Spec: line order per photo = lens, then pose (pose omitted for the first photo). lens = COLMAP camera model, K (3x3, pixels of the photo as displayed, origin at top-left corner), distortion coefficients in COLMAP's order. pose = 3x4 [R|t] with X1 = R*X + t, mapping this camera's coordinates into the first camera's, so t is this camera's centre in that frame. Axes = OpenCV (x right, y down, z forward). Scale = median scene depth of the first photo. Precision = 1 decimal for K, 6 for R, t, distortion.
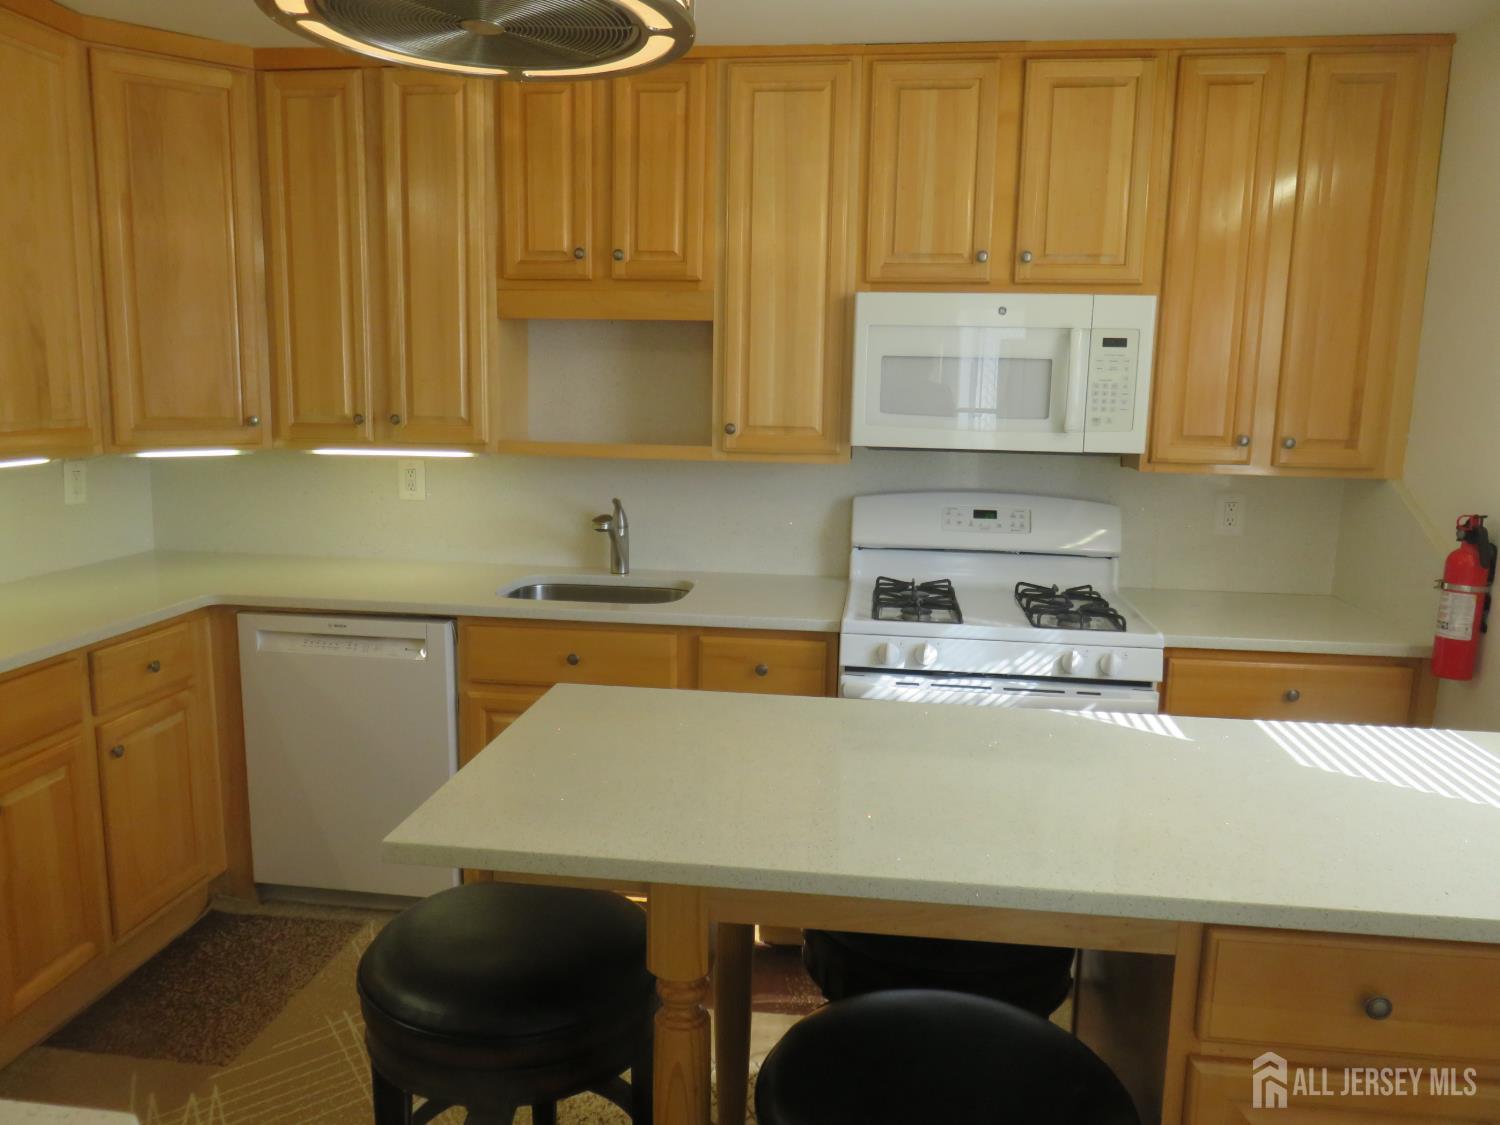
lens RADIAL K [[1126.4, 0, 747.3], [0, 1126.4, 563.7], [0, 0, 1]] dist [-0.011058, 0.002587]
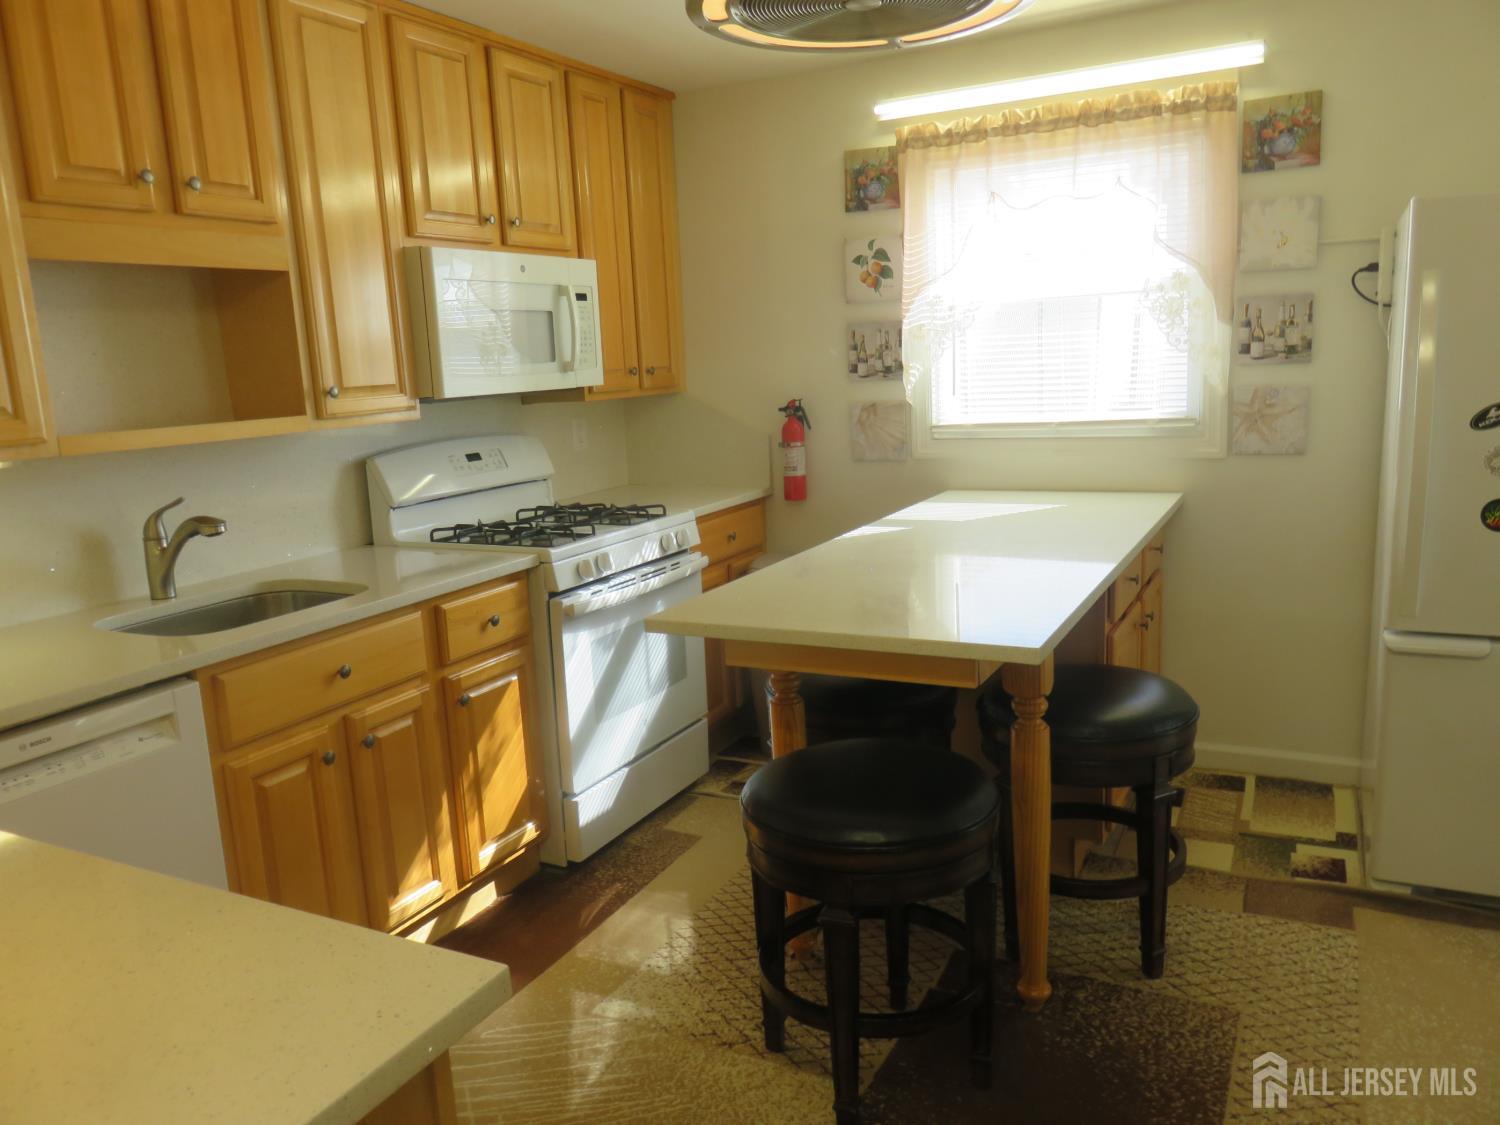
lens RADIAL K [[1126.4, 0, 748.1], [0, 1126.4, 563.7], [0, 0, 1]] dist [-0.011058, 0.002587]
pose [[0.340695, -0.207501, 0.916990, -0.800338], [0.202696, 0.968615, 0.143874, -0.052010], [-0.918064, 0.136853, 0.372061, 0.402084]]
